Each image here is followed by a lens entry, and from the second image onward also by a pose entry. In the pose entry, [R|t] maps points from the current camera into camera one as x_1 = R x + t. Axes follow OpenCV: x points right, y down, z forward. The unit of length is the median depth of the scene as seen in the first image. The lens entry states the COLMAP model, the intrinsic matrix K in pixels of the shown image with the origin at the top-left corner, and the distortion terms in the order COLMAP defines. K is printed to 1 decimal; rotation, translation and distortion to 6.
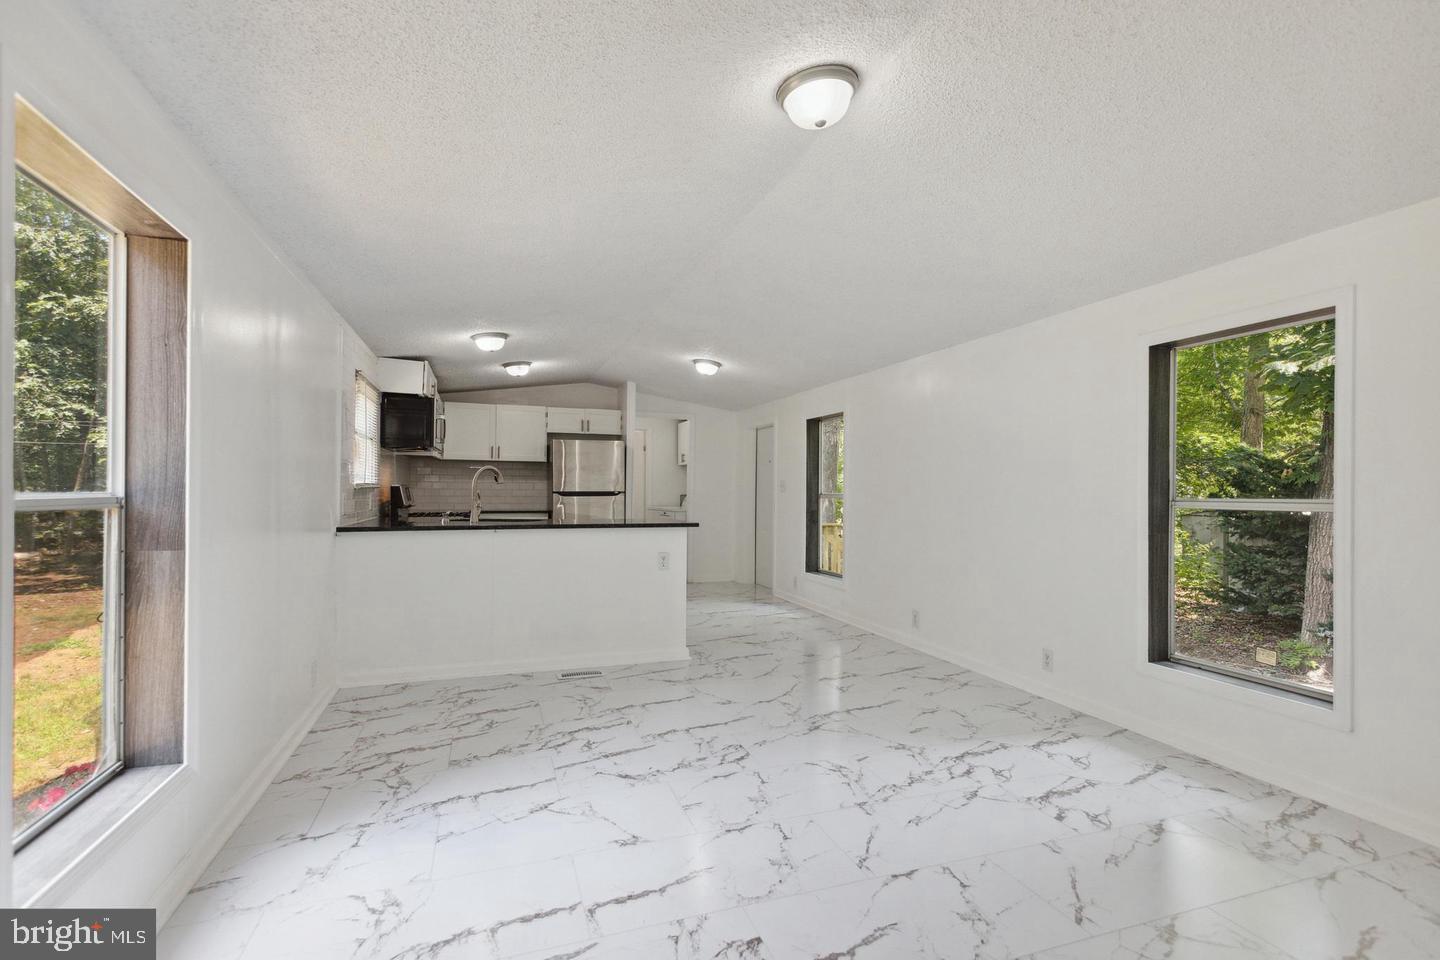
lens RADIAL K [[656.6, 0, 724.3], [0, 656.6, 485.0], [0, 0, 1]] dist [0.000978, -0.000626]
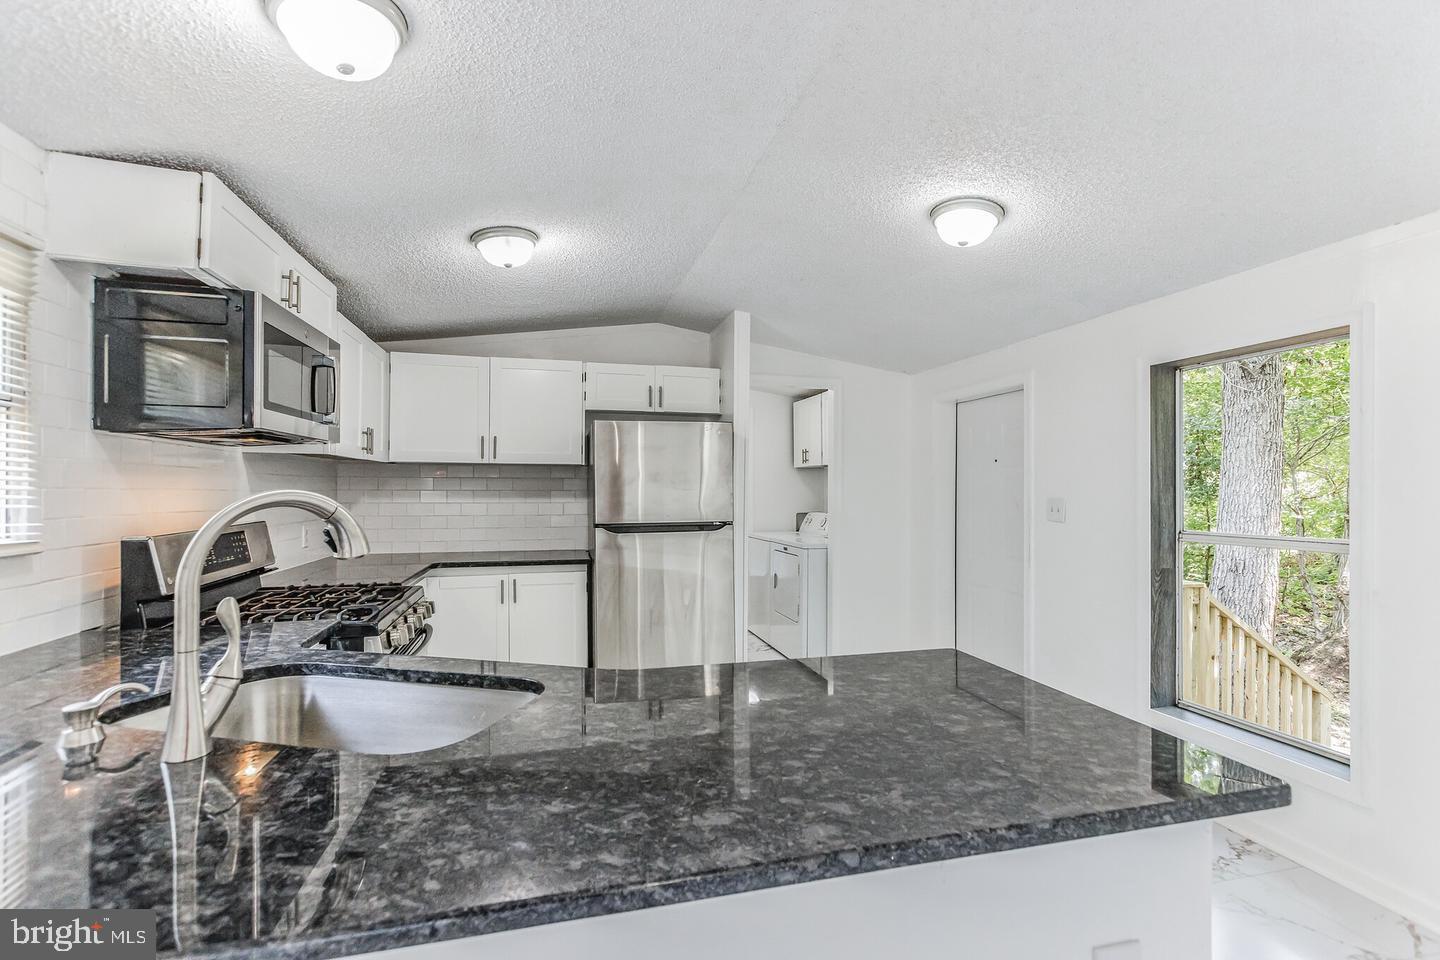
lens RADIAL K [[656.6, 0, 724.3], [0, 656.6, 485.0], [0, 0, 1]] dist [0.000978, -0.000626]
pose [[0.996040, -0.005240, -0.088754, -0.109653], [0.005371, 0.999985, 0.001234, -0.018285], [0.088746, -0.001706, 0.996053, 0.477273]]
